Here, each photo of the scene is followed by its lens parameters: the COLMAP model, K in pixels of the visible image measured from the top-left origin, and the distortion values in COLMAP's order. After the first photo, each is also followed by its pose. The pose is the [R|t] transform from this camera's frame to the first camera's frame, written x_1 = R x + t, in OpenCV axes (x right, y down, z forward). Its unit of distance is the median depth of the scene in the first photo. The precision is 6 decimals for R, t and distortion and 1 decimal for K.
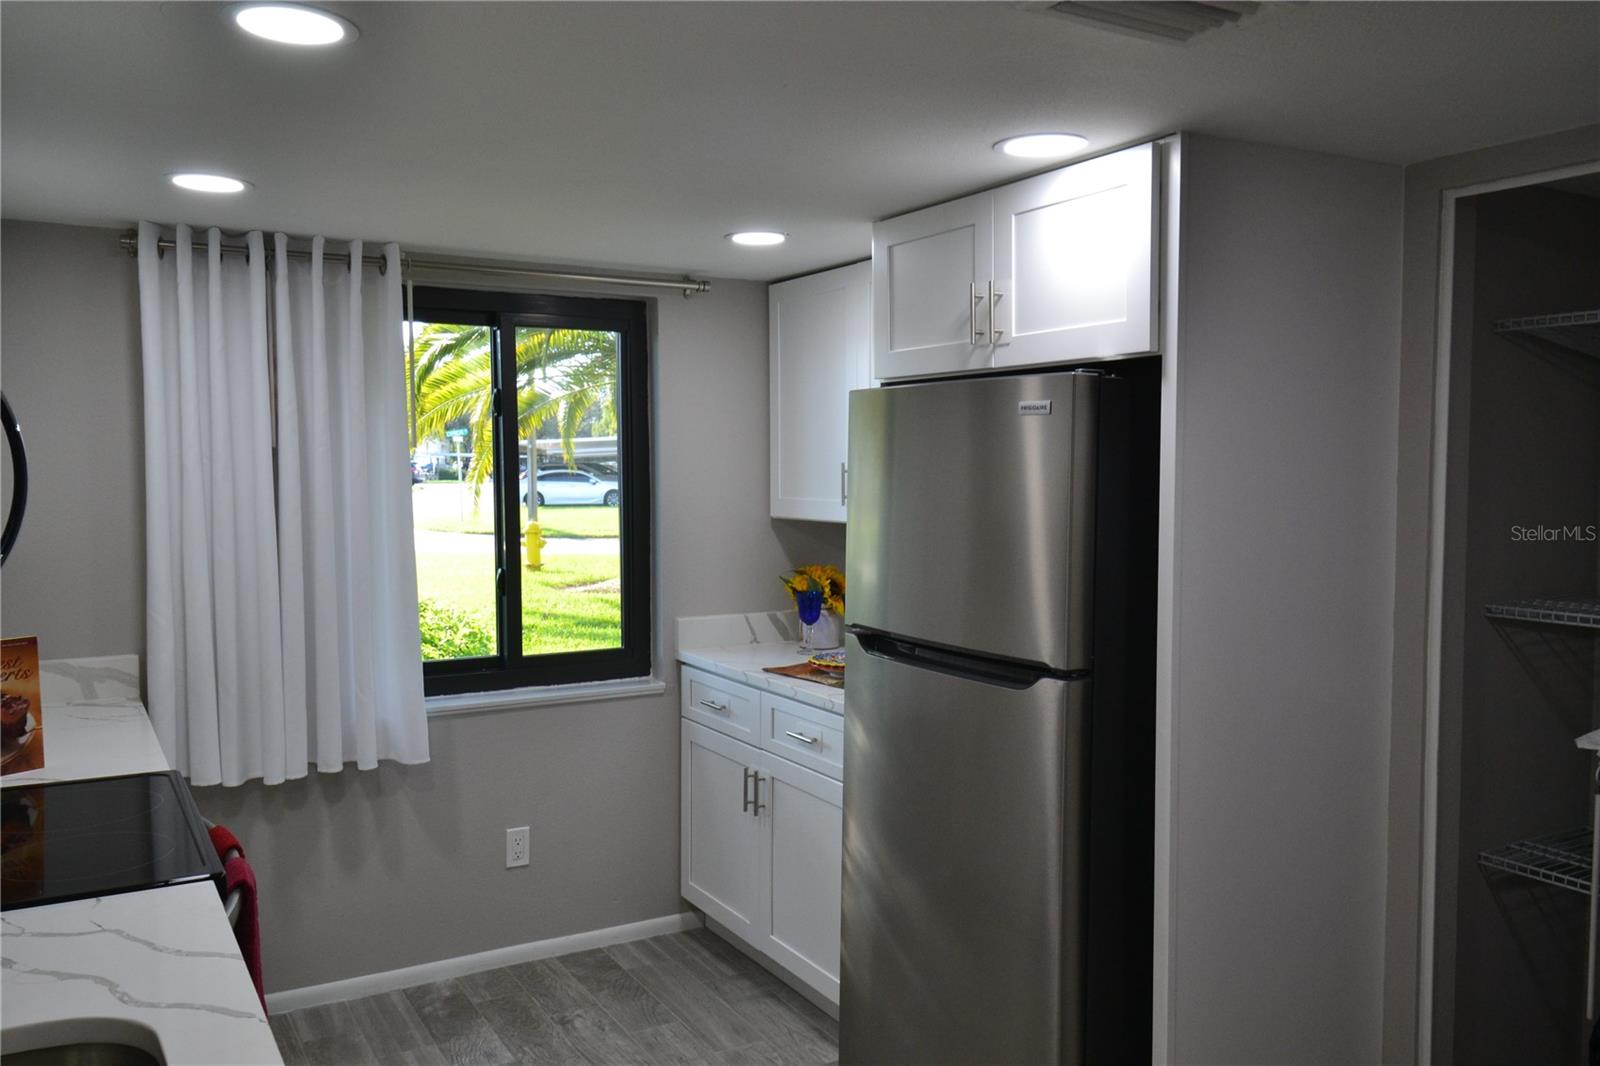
lens RADIAL K [[1272.6, 0, 807.2], [0, 1272.6, 530.2], [0, 0, 1]] dist [0.044094, -0.030446]
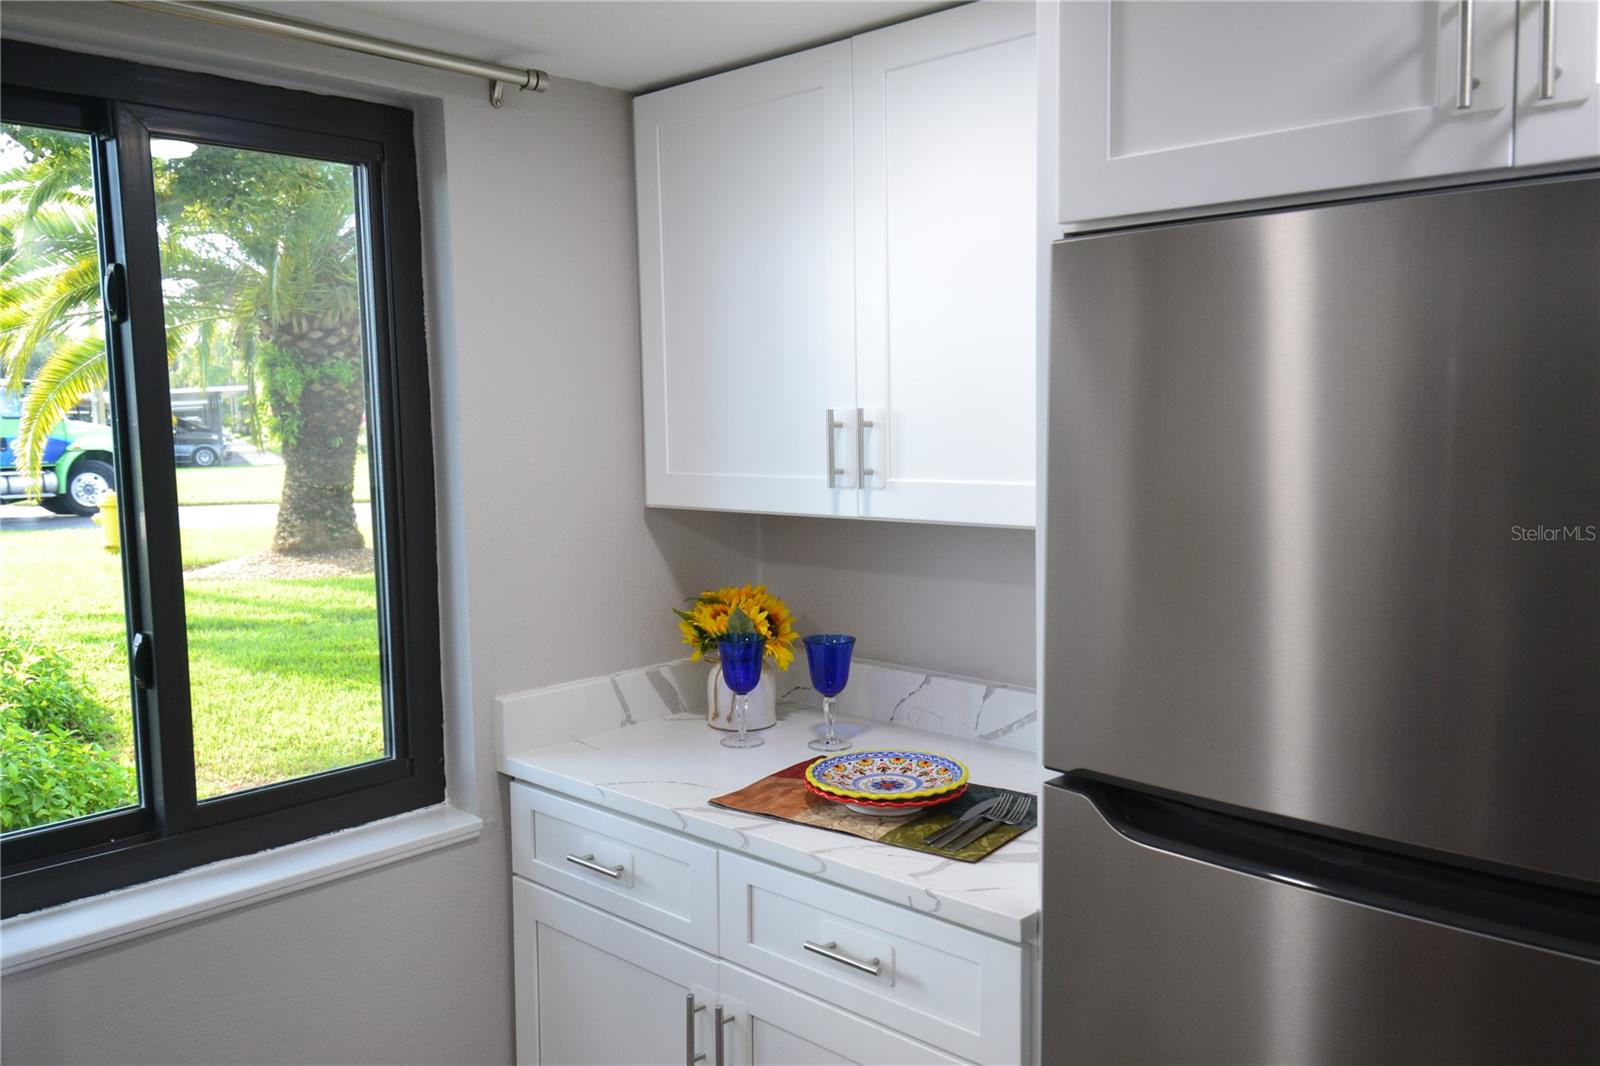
lens RADIAL K [[1272.6, 0, 799.1], [0, 1272.6, 524.9], [0, 0, 1]] dist [0.044094, -0.030446]
pose [[0.958474, -0.040038, 0.282355, -0.131370], [0.030075, 0.998766, 0.039534, -0.023314], [-0.283589, -0.029401, 0.958495, 0.442065]]
